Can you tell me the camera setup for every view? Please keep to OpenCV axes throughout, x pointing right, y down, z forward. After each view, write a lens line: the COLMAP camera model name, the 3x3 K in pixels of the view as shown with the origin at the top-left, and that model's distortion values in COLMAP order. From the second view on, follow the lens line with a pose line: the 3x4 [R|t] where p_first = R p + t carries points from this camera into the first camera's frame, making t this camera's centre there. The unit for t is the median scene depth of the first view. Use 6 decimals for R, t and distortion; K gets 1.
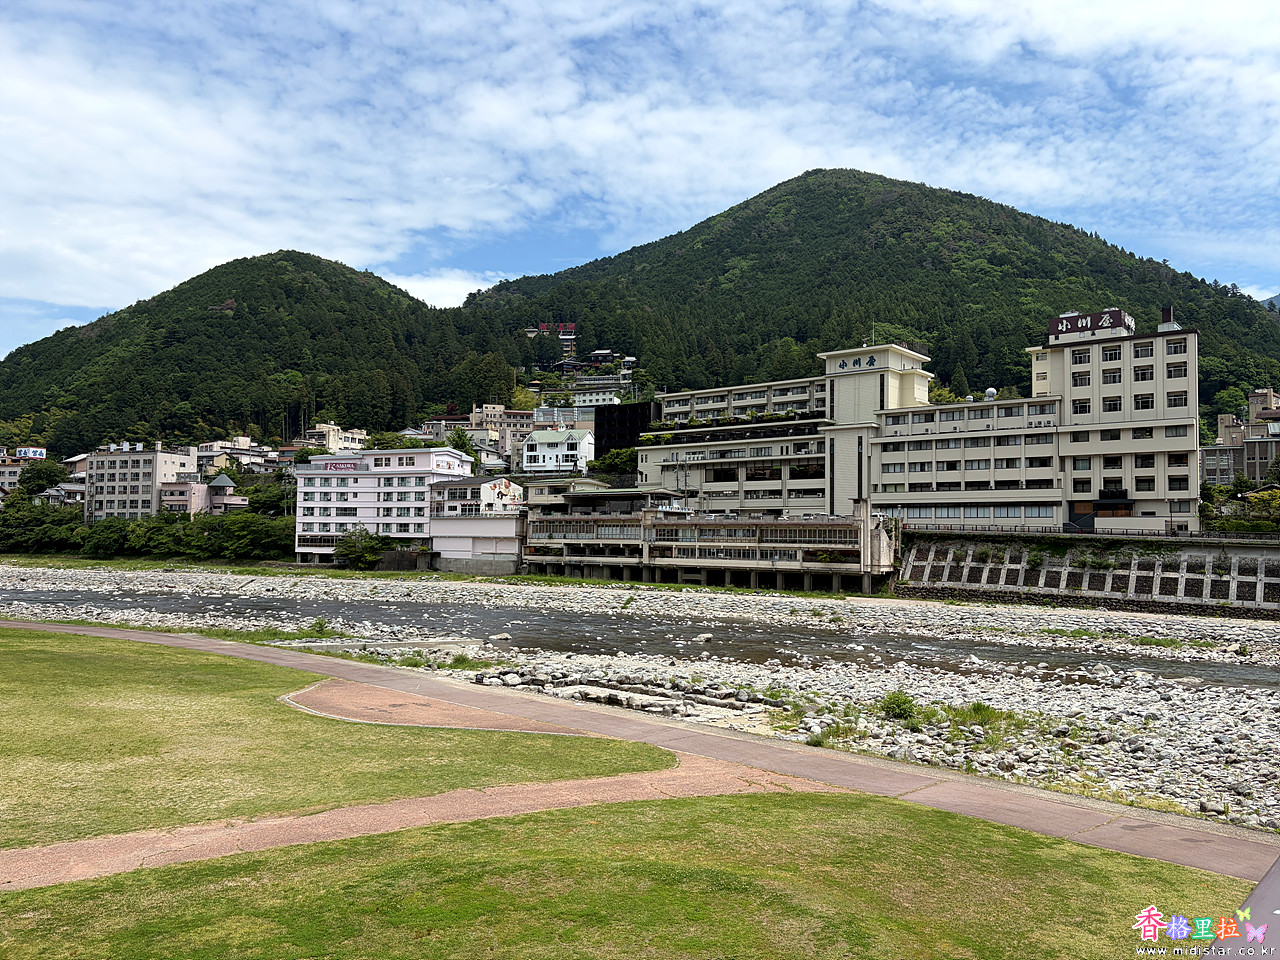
lens RADIAL K [[974.9, 0, 638.5], [0, 974.9, 487.3], [0, 0, 1]] dist [0.059657, -0.062253]
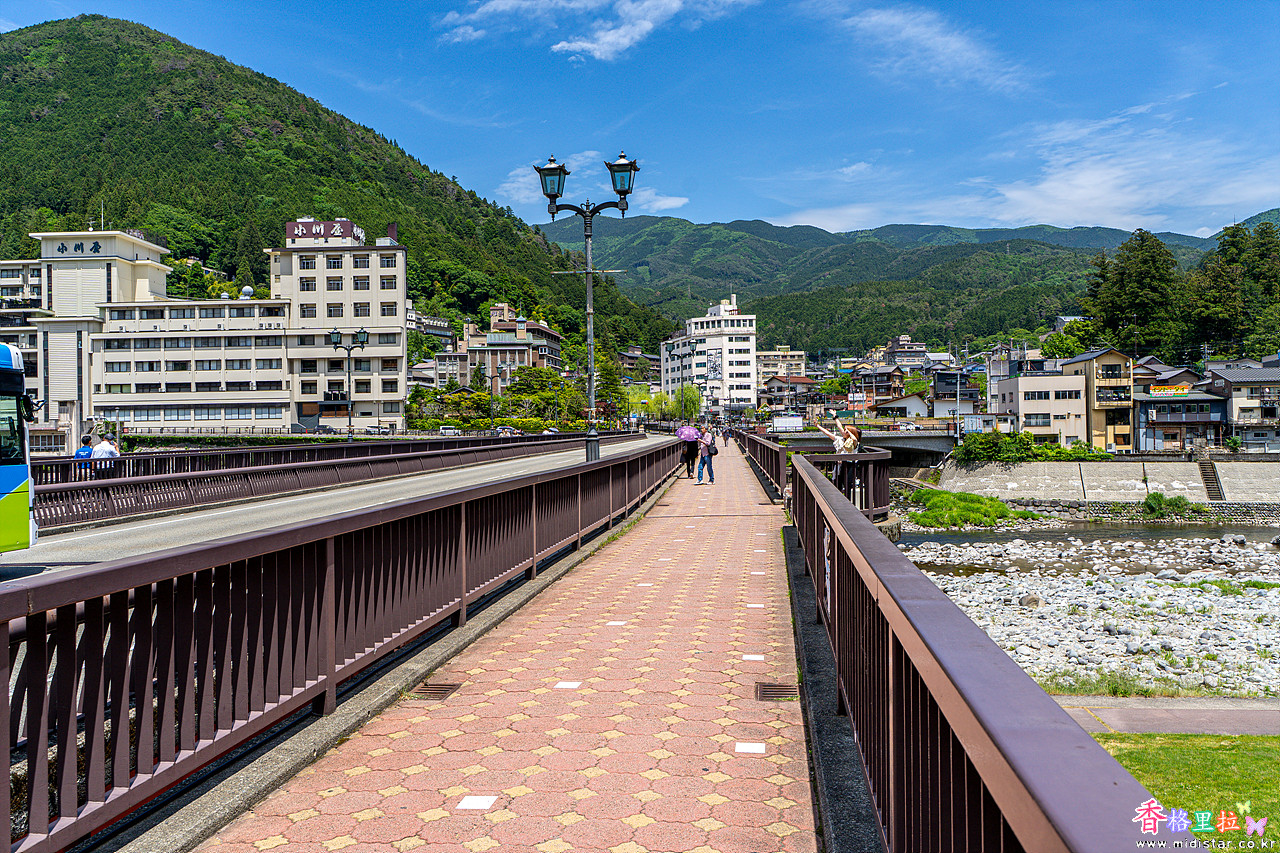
lens RADIAL K [[1018.7, 0, 643.1], [0, 1018.7, 426.8], [0, 0, 1]] dist [0.005116, -0.002144]
pose [[0.794284, -0.018294, 0.607272, 0.064031], [-0.006057, 0.999258, 0.038025, -0.002869], [-0.607517, -0.033881, 0.793584, -0.055515]]
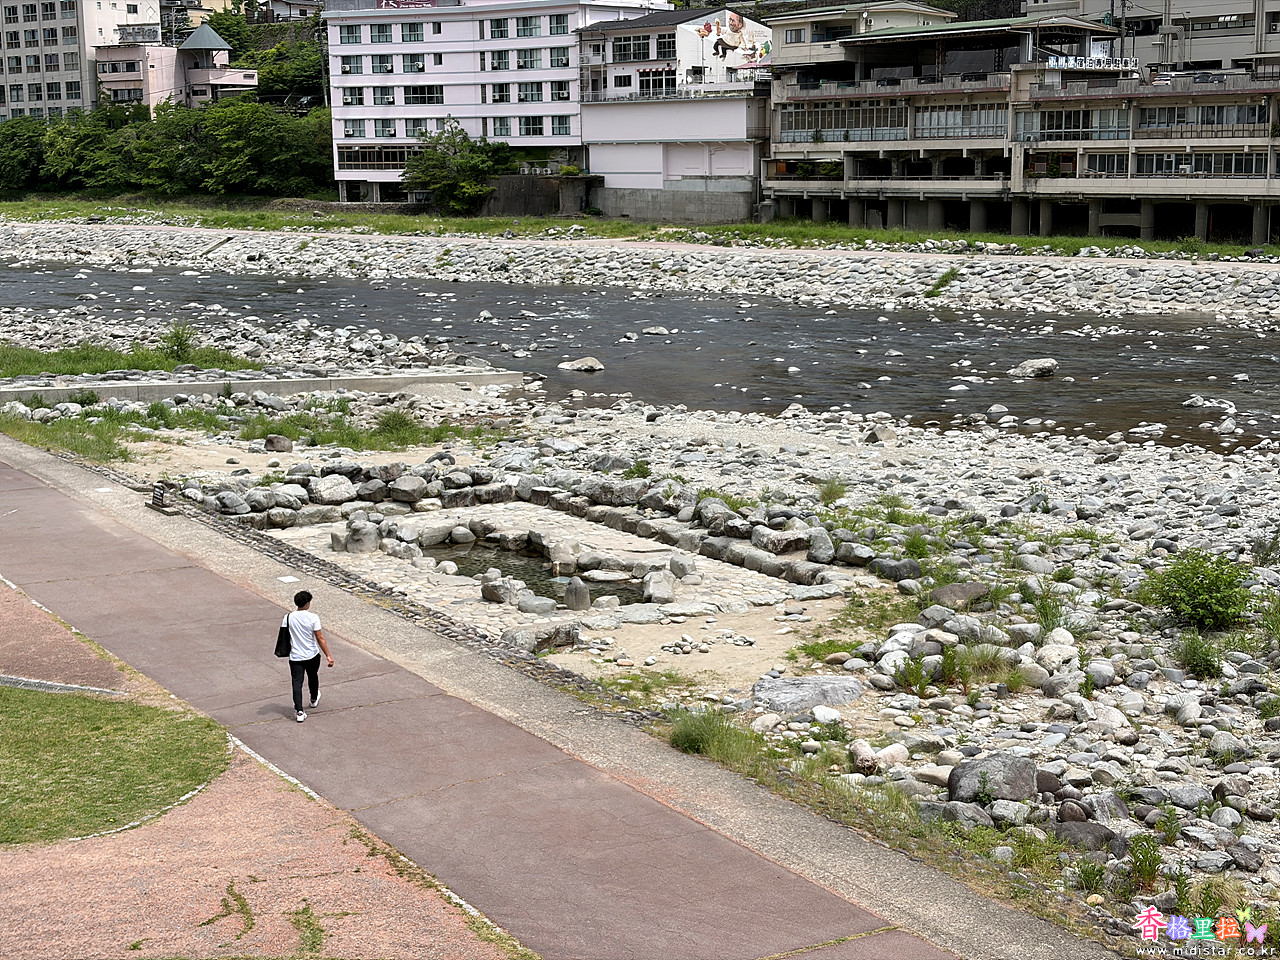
lens RADIAL K [[1942.5, 0, 636.5], [0, 1942.5, 522.5], [0, 0, 1]] dist [0.063933, 0.000000]
pose [[0.967415, 0.022944, -0.252155, 0.065017], [0.039169, 0.970336, 0.238568, 0.004705], [0.250148, -0.240671, 0.937818, 0.074306]]
